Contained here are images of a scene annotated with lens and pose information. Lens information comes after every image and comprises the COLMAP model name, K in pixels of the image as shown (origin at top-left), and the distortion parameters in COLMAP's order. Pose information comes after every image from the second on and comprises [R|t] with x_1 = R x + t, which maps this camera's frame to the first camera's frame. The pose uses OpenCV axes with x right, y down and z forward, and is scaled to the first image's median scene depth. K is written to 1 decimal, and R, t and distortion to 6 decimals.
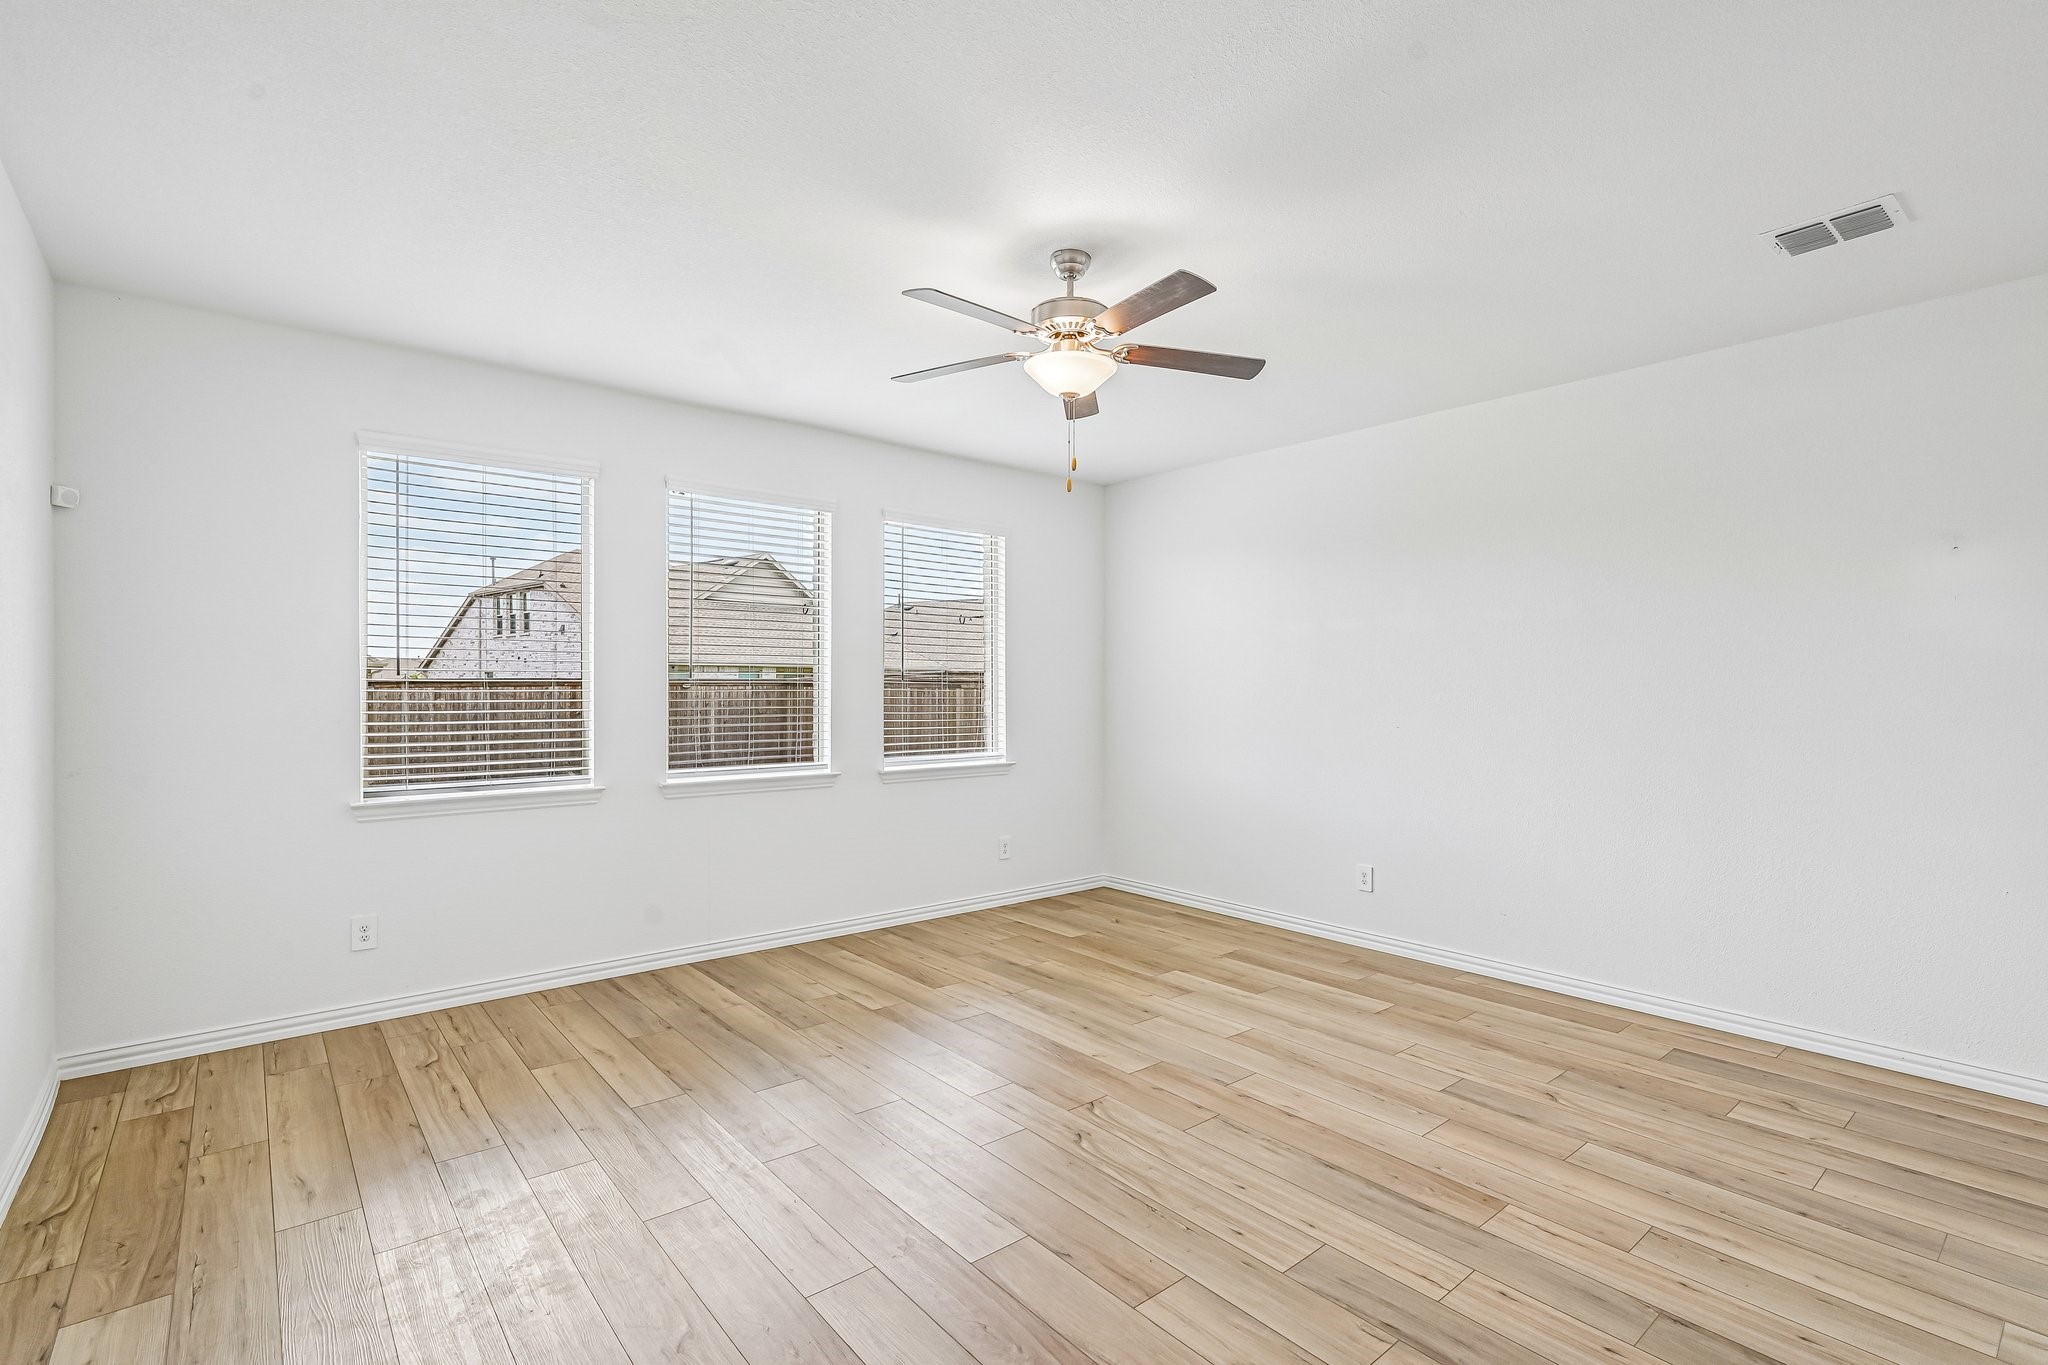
lens RADIAL K [[934.4, 0, 1028.6], [0, 934.4, 690.7], [0, 0, 1]] dist [-0.004127, 0.000620]
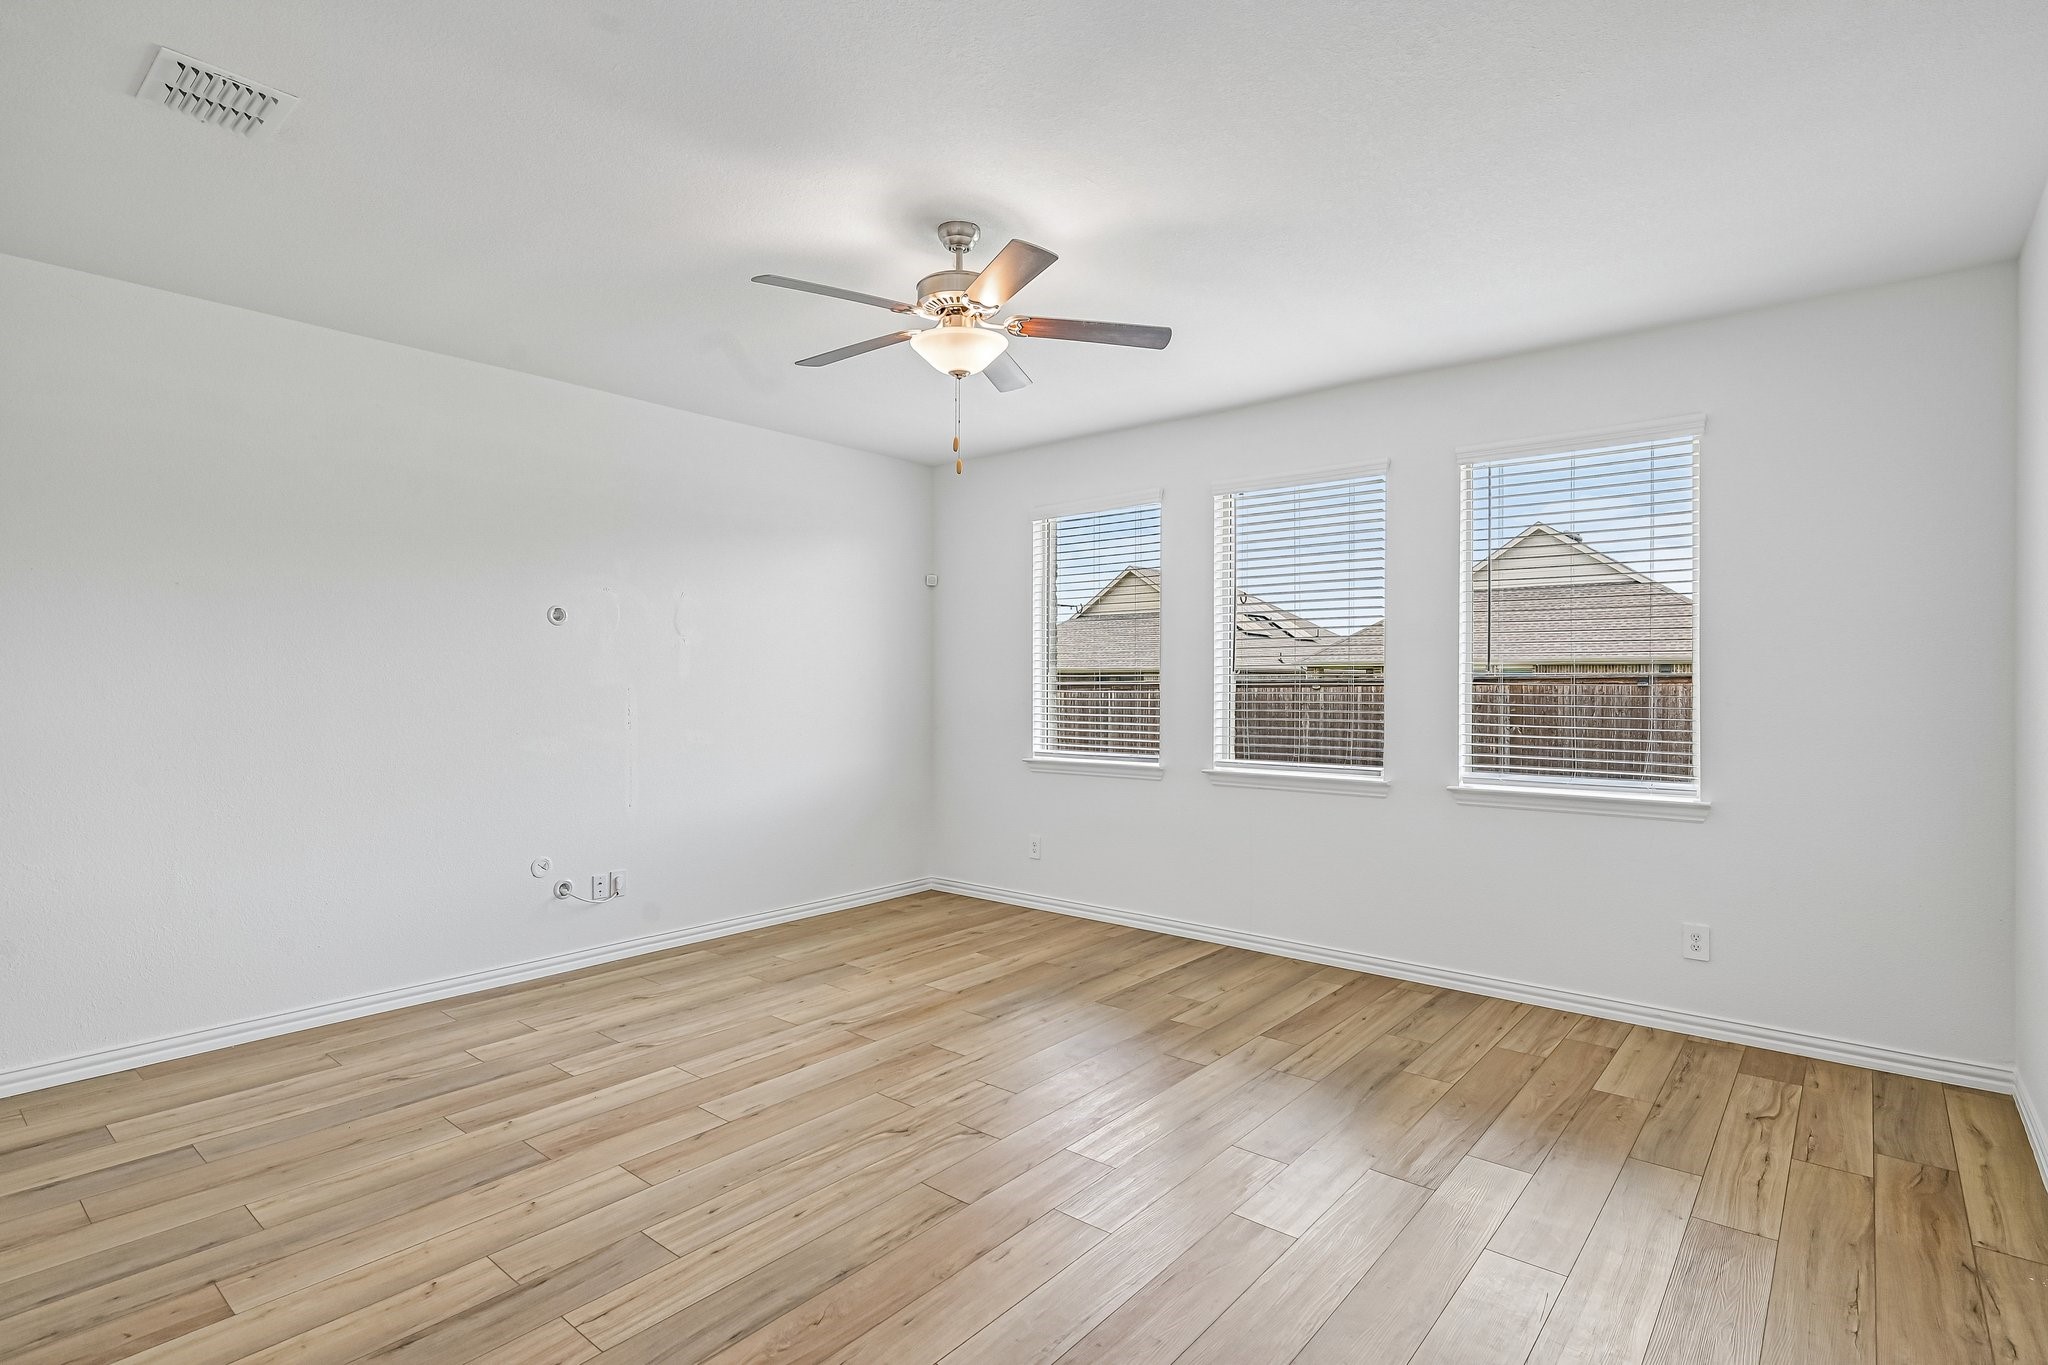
lens RADIAL K [[1002.5, 0, 1031.2], [0, 1002.5, 673.2], [0, 0, 1]] dist [0.000924, -0.000434]
pose [[0.183430, -0.008631, -0.982995, 0.711498], [-0.004573, 0.999943, -0.009633, 0.000215], [0.983022, 0.006263, 0.183380, 0.588938]]
